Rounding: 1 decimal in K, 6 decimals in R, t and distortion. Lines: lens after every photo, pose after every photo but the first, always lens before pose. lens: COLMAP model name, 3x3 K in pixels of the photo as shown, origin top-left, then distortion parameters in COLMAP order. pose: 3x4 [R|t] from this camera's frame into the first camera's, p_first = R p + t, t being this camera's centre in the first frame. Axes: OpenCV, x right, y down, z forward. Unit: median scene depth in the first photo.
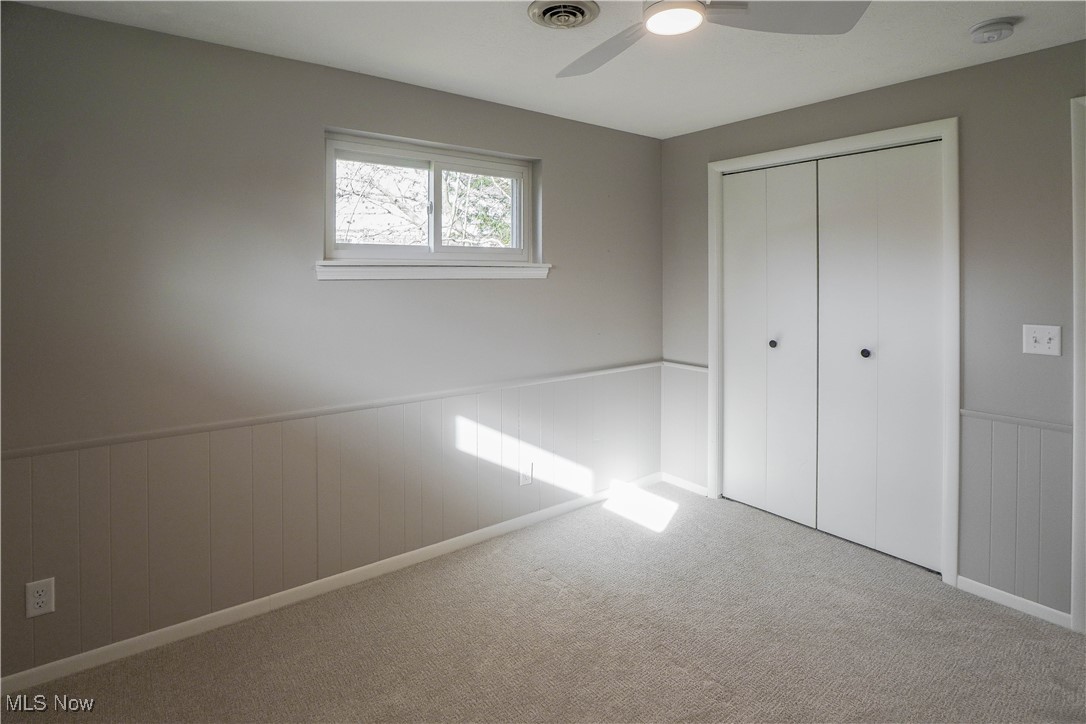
lens RADIAL K [[550.5, 0, 542.0], [0, 550.5, 276.6], [0, 0, 1]] dist [-0.025441, 0.000160]
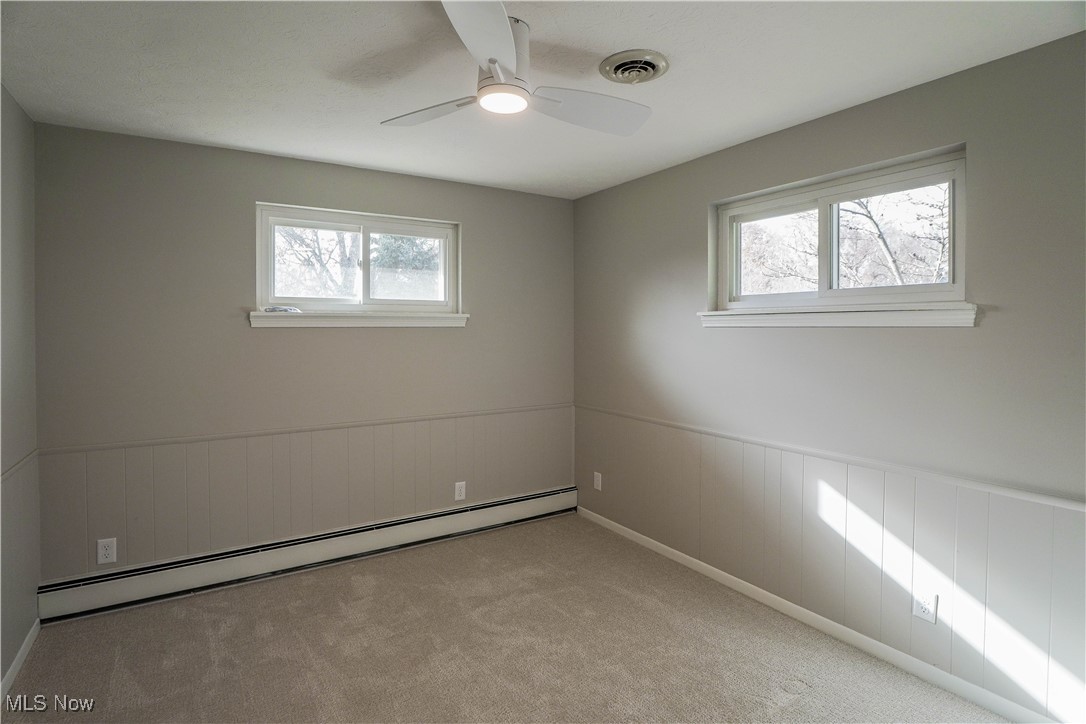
lens RADIAL K [[561.5, 0, 541.7], [0, 561.5, 348.8], [0, 0, 1]] dist [-0.026820, 0.001219]
pose [[-0.088008, 0.037496, -0.995414, 0.777630], [-0.005108, 0.999261, 0.038093, 0.007757], [0.996107, 0.008437, -0.087752, 0.627833]]
